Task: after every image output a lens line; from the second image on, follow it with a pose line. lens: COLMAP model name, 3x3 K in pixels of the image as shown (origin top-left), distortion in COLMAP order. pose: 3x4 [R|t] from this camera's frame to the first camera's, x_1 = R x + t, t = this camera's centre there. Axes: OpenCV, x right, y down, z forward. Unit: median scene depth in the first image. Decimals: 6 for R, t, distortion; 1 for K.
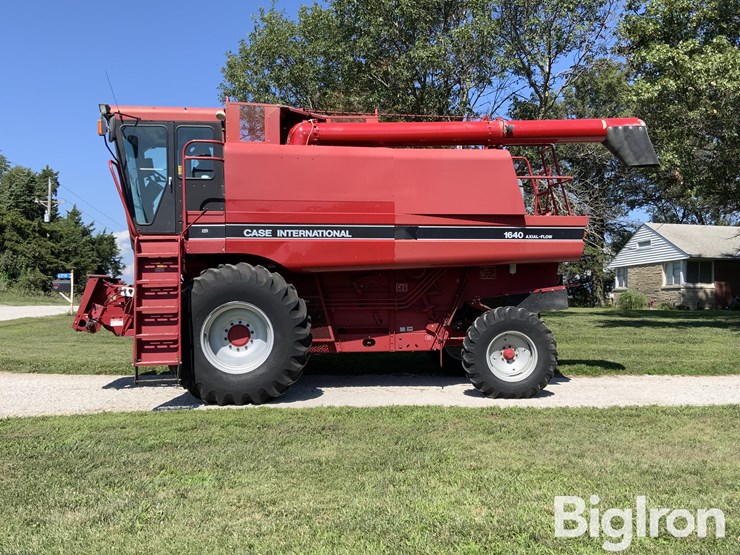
lens RADIAL K [[730.9, 0, 370.0], [0, 730.9, 277.5], [0, 0, 1]] dist [0.017219, -0.003827]
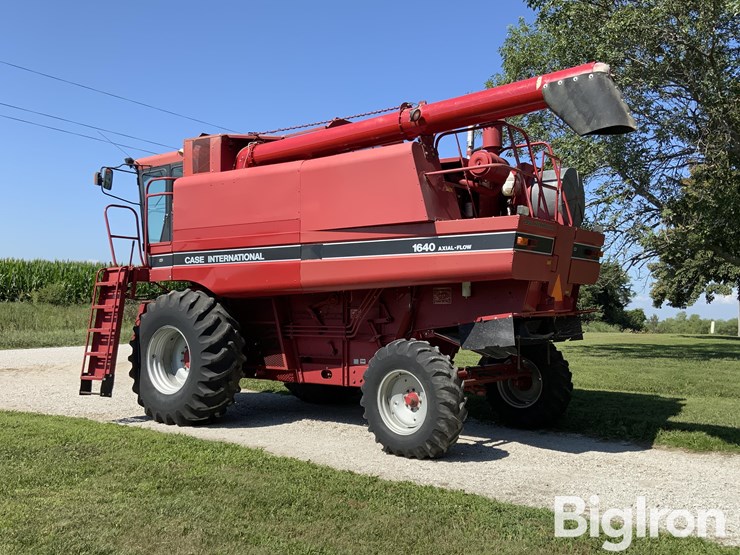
lens RADIAL K [[730.9, 0, 370.0], [0, 730.9, 277.5], [0, 0, 1]] dist [0.017219, -0.003827]
pose [[0.721646, -0.027850, -0.691701, 0.703023], [0.001269, 0.999242, -0.038908, 0.004601], [0.692261, 0.027200, 0.721135, 0.399386]]
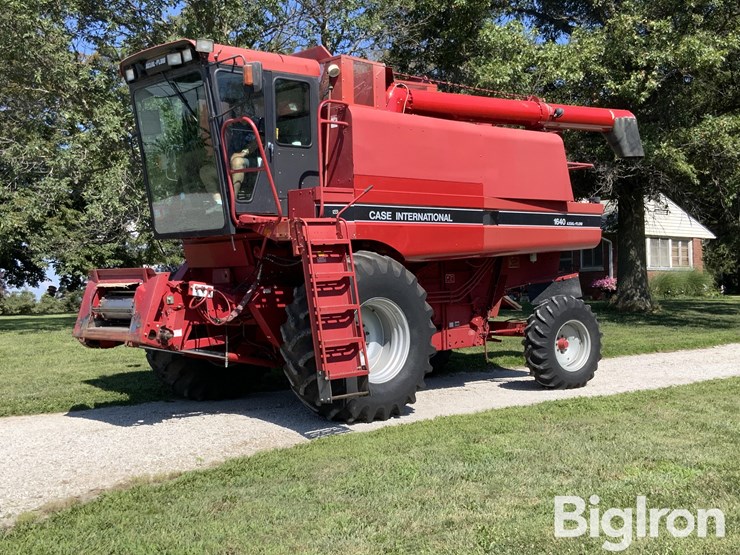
lens RADIAL K [[964.5, 0, 370.0], [0, 964.5, 277.5], [0, 0, 1]] dist [0.002155, -0.017936]
pose [[0.820826, -0.018848, 0.570867, -0.753055], [0.014708, 0.999821, 0.011861, -0.002664], [-0.570989, -0.001340, 0.820957, 0.090262]]
